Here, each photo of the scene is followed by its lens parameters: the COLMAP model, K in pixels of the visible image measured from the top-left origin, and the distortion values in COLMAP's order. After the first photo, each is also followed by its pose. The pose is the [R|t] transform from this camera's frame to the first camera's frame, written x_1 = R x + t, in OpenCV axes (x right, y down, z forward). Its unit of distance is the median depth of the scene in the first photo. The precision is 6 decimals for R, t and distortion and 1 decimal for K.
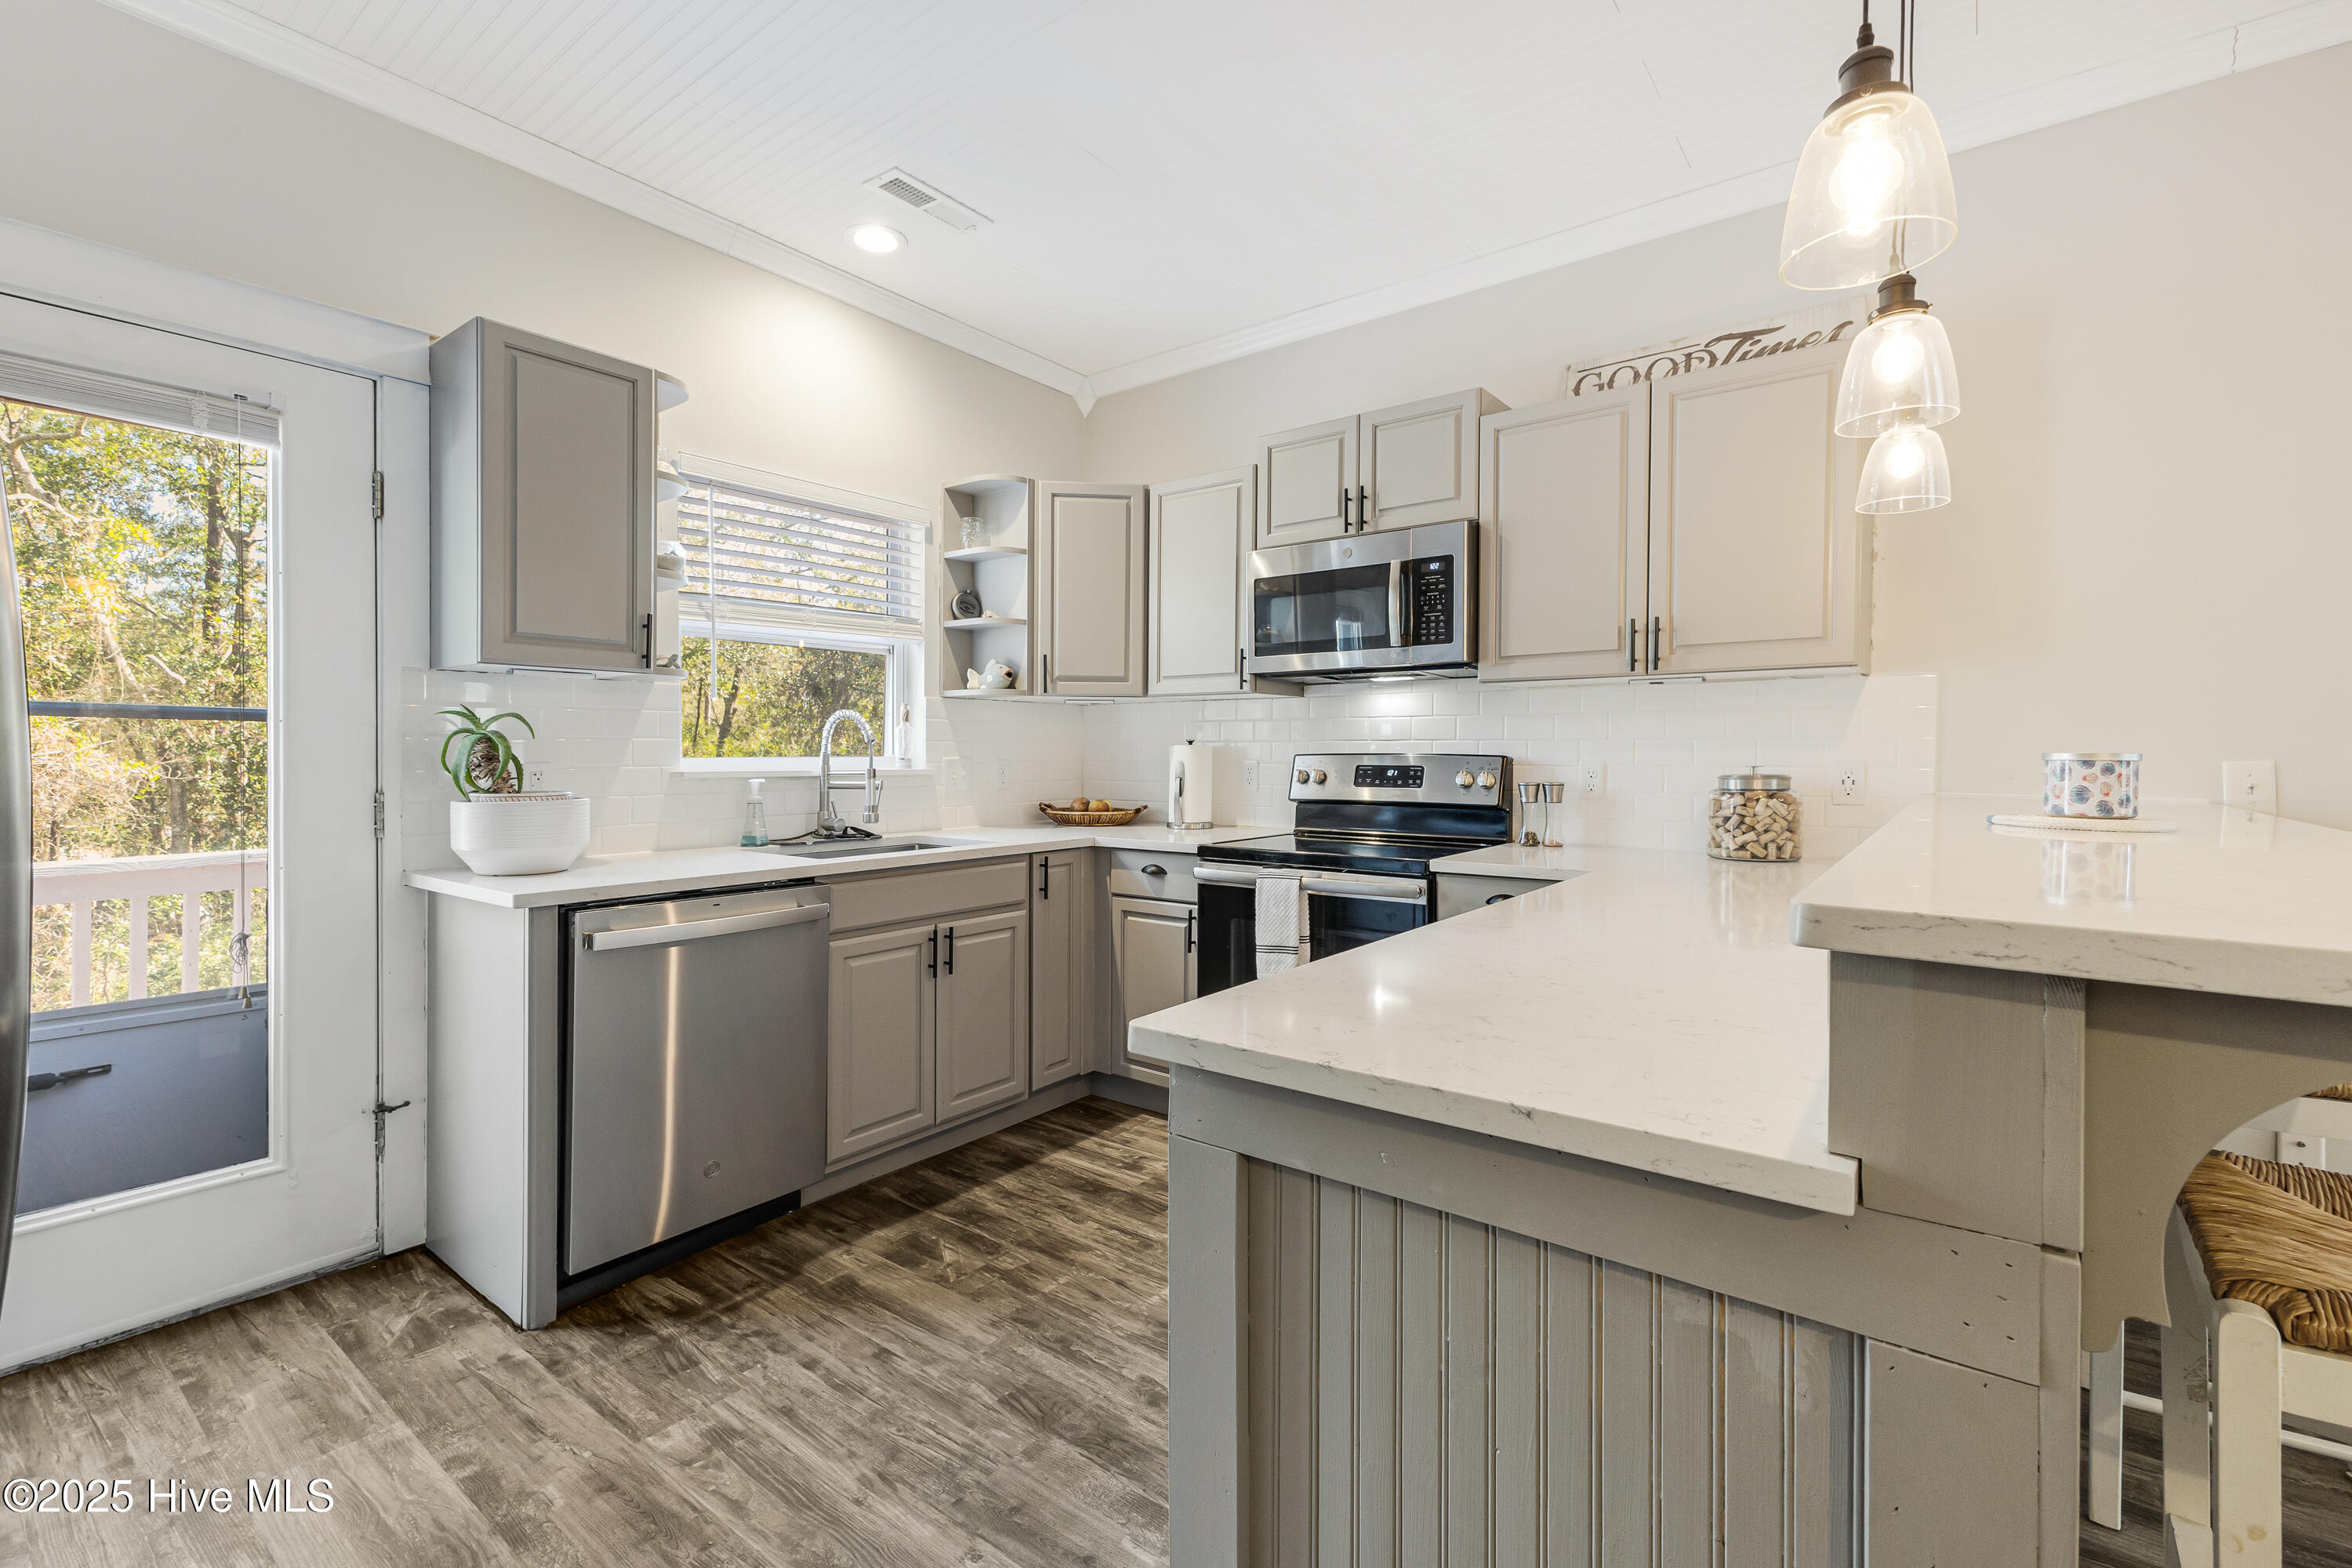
lens RADIAL K [[1021.5, 0, 1178.6], [0, 1021.5, 748.4], [0, 0, 1]] dist [0.010215, -0.001053]
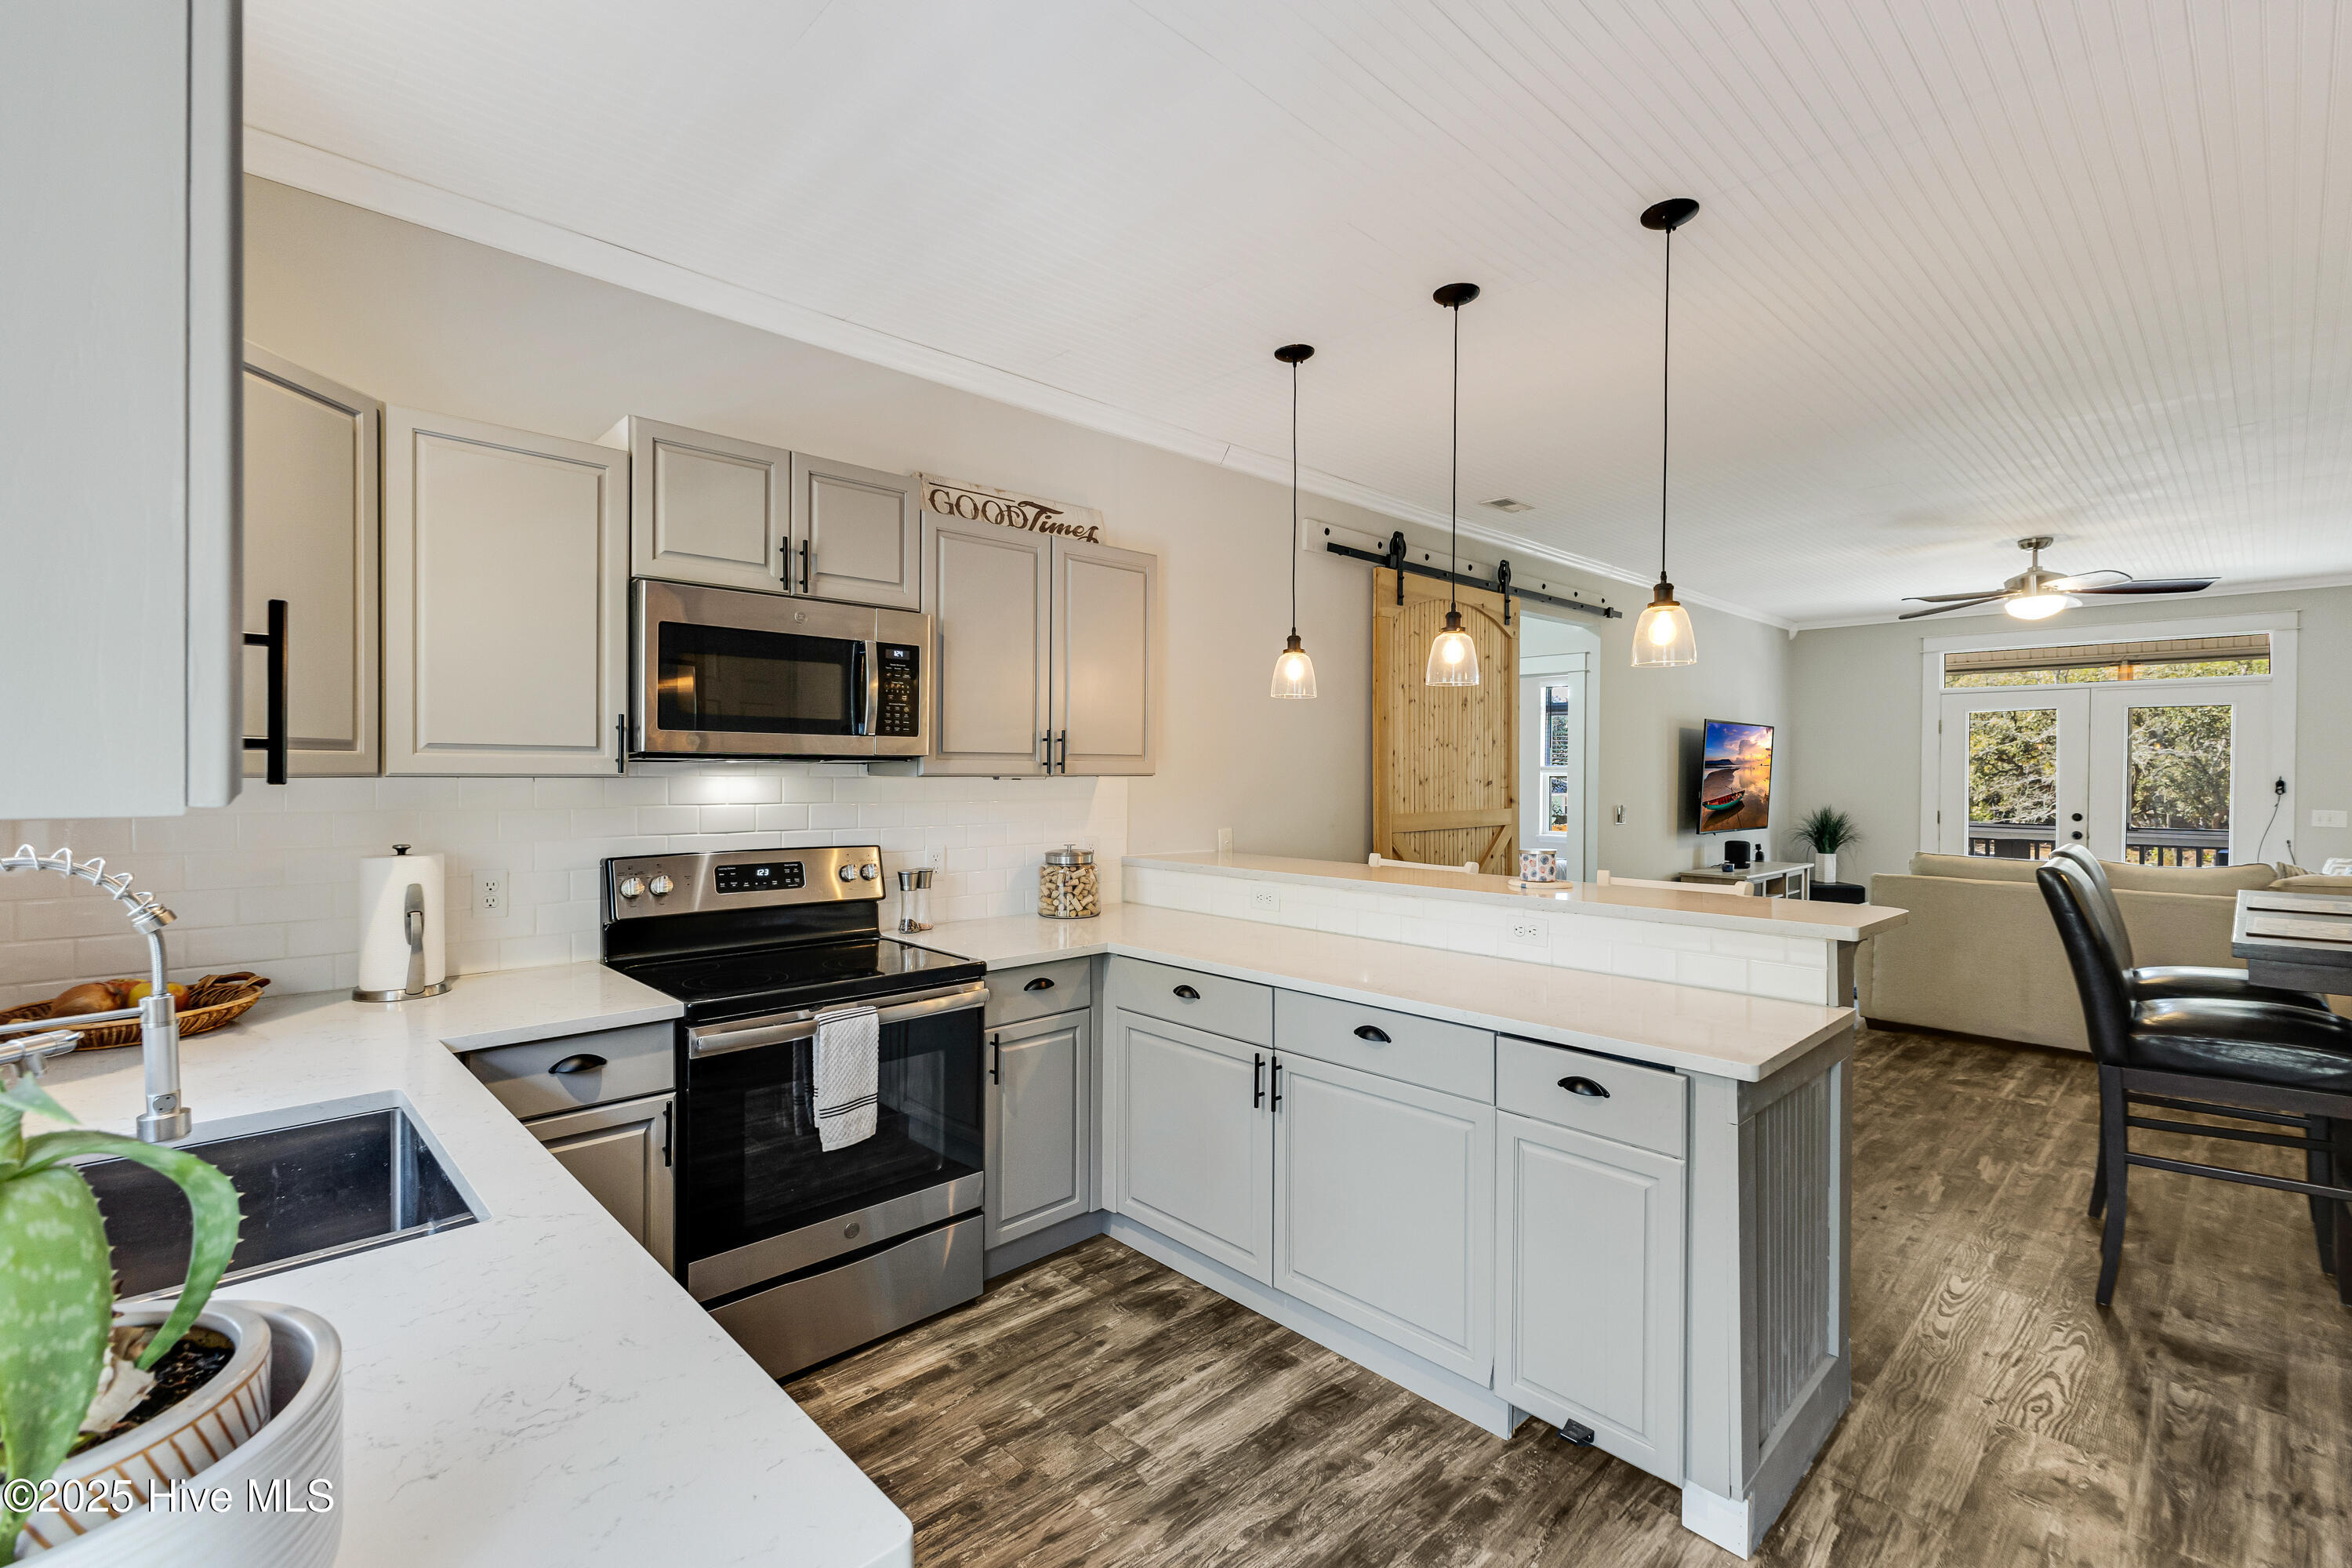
lens RADIAL K [[1021.5, 0, 1187.2], [0, 1021.5, 774.4], [0, 0, 1]] dist [0.010215, -0.001053]
pose [[0.152012, -0.000699, 0.988378, -0.613613], [-0.009290, 0.999955, 0.002136, -0.066441], [-0.988335, -0.009507, 0.151998, 0.556983]]
